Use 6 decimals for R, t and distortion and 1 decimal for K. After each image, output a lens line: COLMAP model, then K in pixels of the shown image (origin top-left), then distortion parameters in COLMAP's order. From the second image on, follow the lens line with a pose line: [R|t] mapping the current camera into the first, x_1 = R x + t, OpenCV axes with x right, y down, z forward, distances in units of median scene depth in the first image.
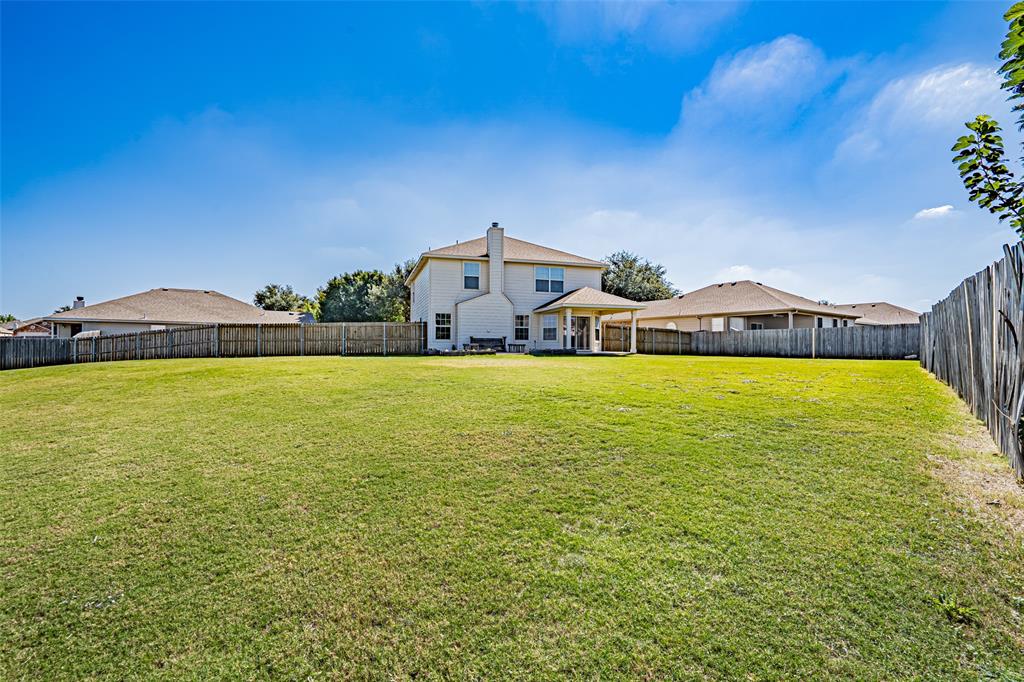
lens RADIAL K [[473.4, 0, 512.0], [0, 473.4, 341.0], [0, 0, 1]] dist [-0.054440, 0.020314]
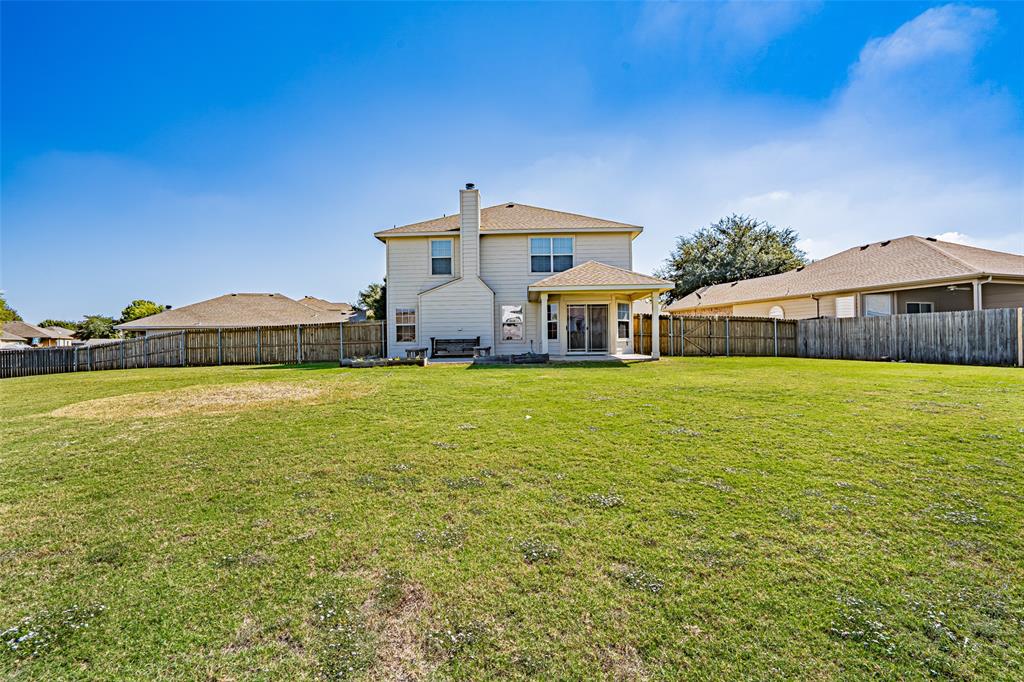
lens RADIAL K [[473.4, 0, 512.0], [0, 473.4, 341.0], [0, 0, 1]] dist [-0.054440, 0.020314]
pose [[0.945962, -0.018180, -0.323769, 0.245374], [0.024403, 0.999587, 0.015172, -0.011088], [0.323359, -0.022254, 0.946015, 0.290979]]
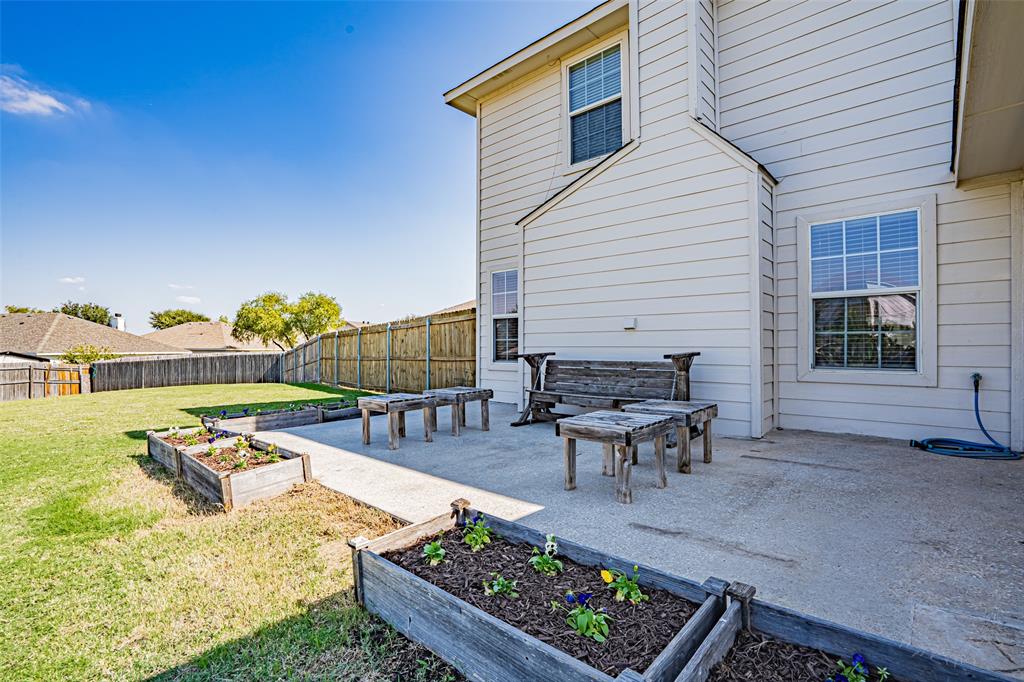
lens RADIAL K [[473.4, 0, 512.0], [0, 473.4, 341.0], [0, 0, 1]] dist [-0.054440, 0.020314]
pose [[0.495192, -0.005442, -0.868767, 0.096363], [0.030094, 0.999488, 0.010893, -0.016761], [0.868262, -0.031539, 0.495102, 0.773897]]
